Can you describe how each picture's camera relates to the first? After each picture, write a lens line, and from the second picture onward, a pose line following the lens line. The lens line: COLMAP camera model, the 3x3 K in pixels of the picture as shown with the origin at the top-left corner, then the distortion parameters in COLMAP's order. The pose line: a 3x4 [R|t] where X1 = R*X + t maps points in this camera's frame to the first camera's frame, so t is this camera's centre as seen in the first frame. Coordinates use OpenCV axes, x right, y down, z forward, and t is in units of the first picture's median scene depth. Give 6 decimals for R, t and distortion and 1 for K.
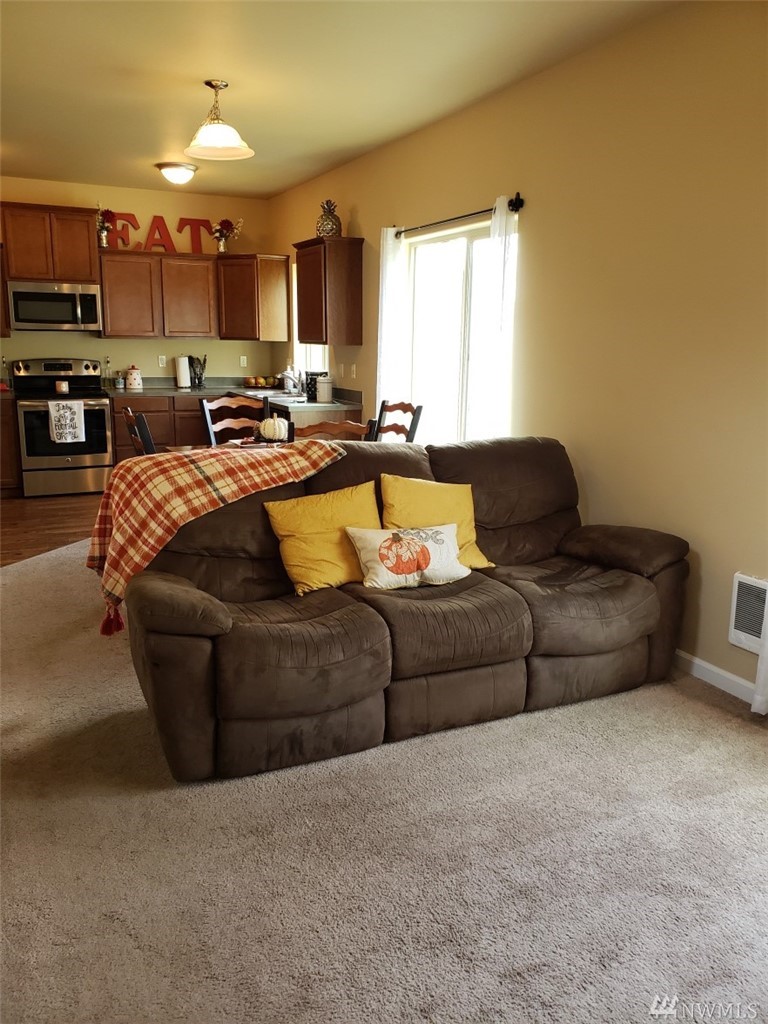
lens RADIAL K [[798.5, 0, 384.0], [0, 798.5, 512.0], [0, 0, 1]] dist [0.016604, -0.000779]
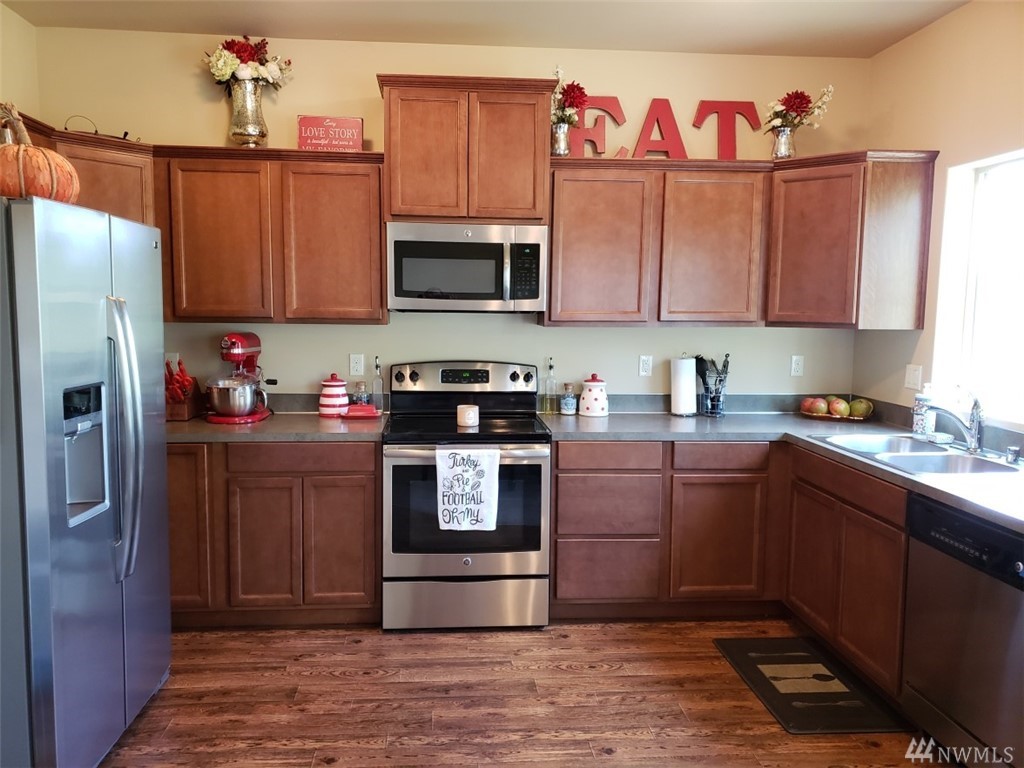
lens RADIAL K [[798.5, 0, 510.6], [0, 798.5, 384.7], [0, 0, 1]] dist [0.016604, -0.000779]
pose [[0.933783, 0.028222, -0.356725, -0.181616], [-0.073891, 0.990608, -0.115051, -0.114277], [0.350127, 0.133792, 0.927098, 0.503049]]
